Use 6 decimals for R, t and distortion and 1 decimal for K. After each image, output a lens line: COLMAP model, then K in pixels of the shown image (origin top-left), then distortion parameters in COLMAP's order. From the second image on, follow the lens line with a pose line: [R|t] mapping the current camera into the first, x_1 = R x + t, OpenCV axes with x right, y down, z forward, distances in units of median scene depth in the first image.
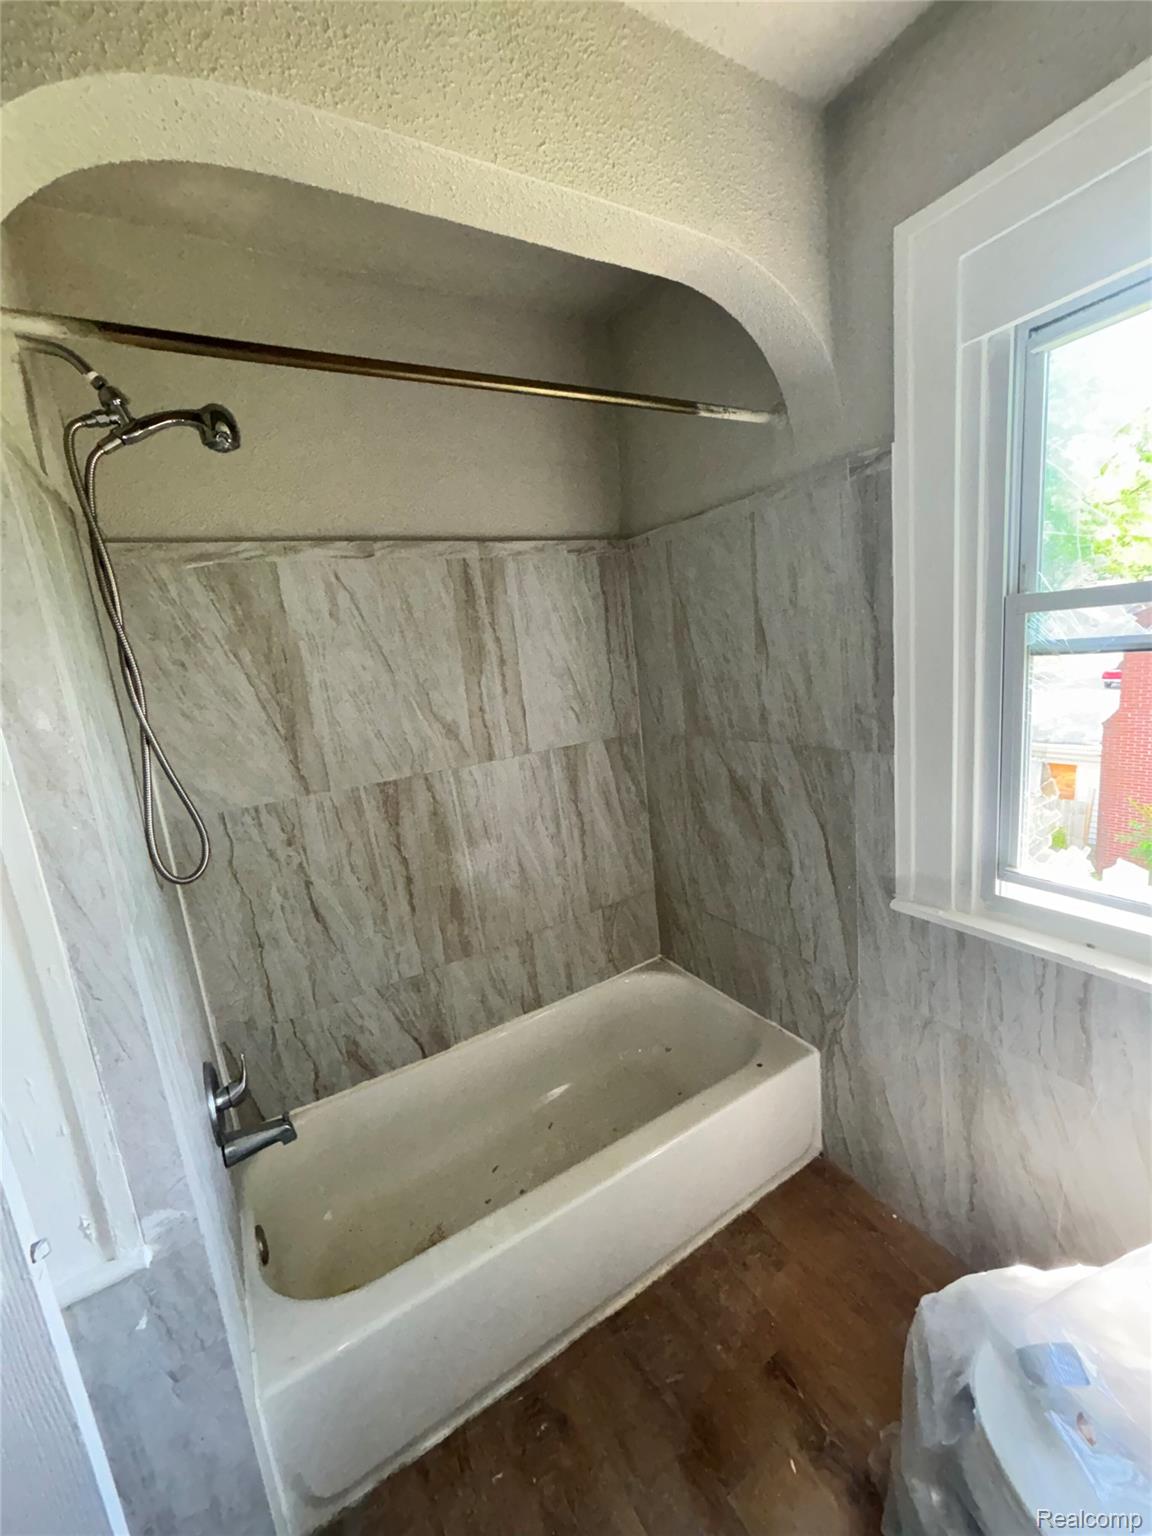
lens RADIAL K [[614.1, 0, 574.5], [0, 614.1, 767.6], [0, 0, 1]] dist [-0.001163, -0.000512]
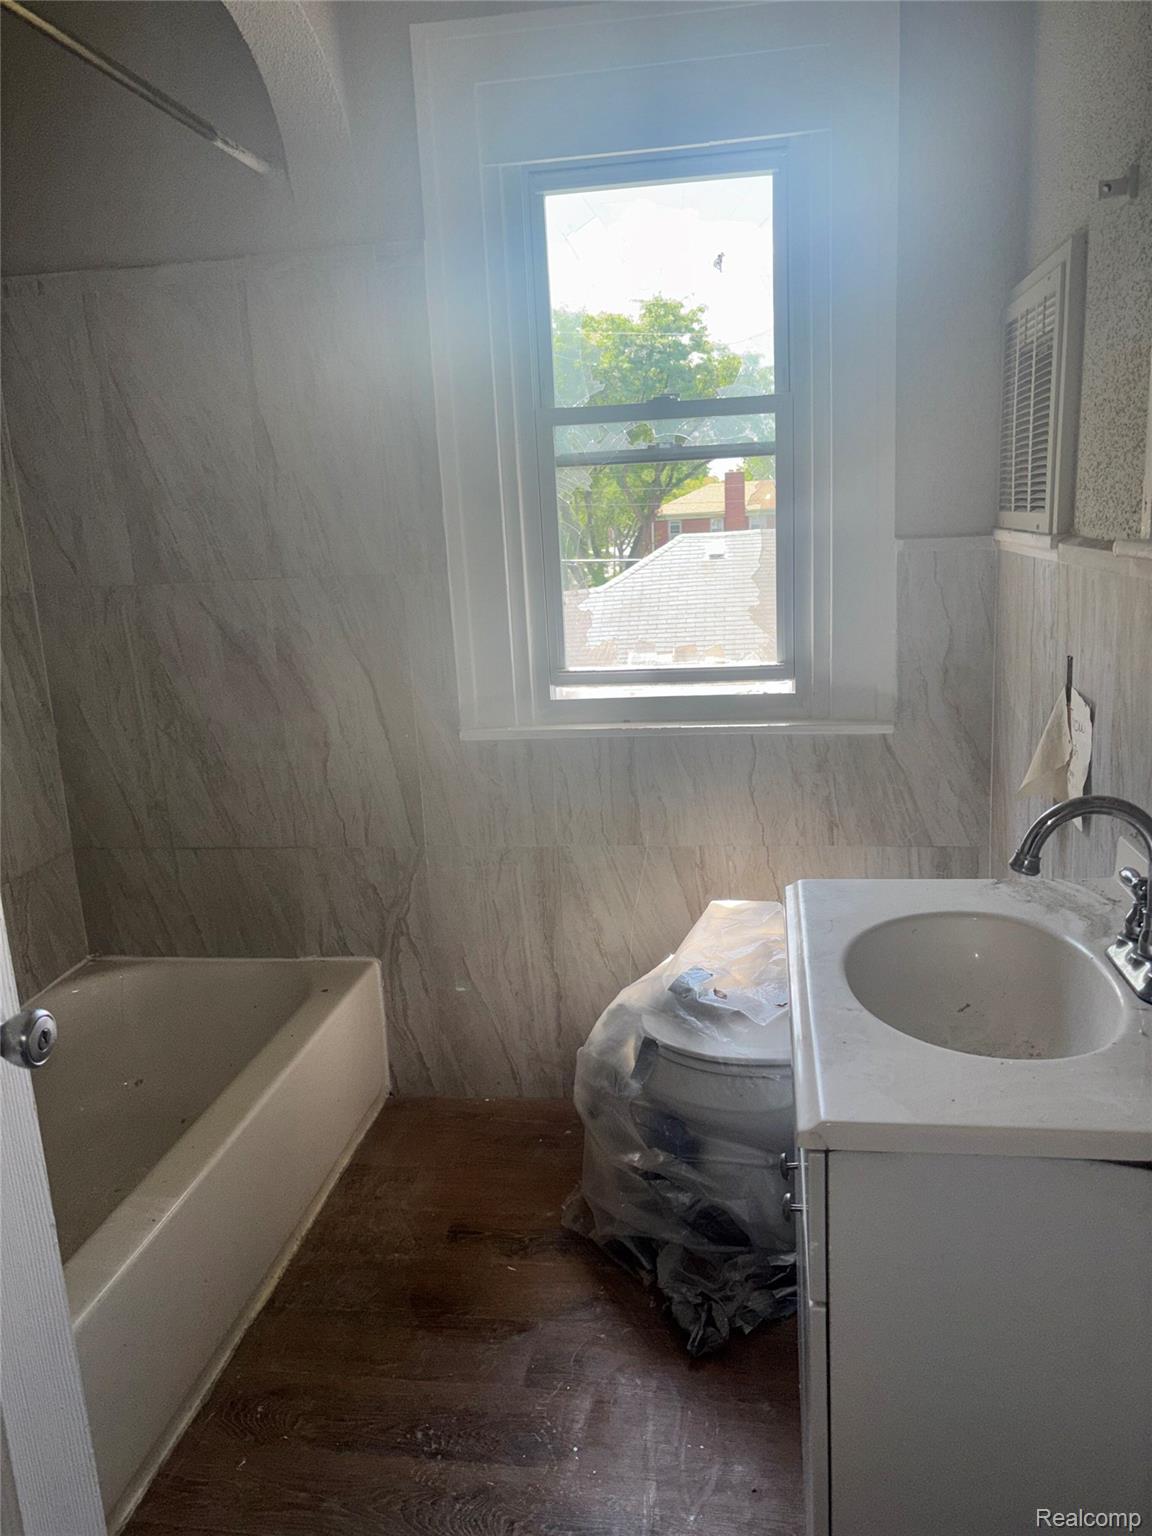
lens RADIAL K [[1168.6, 0, 584.1], [0, 1168.6, 769.7], [0, 0, 1]] dist [0.025033, -0.028545]
pose [[0.638176, -0.103530, 0.762898, -0.734425], [0.127092, 0.991489, 0.028236, 0.251547], [-0.759328, 0.078939, 0.645903, -0.289912]]
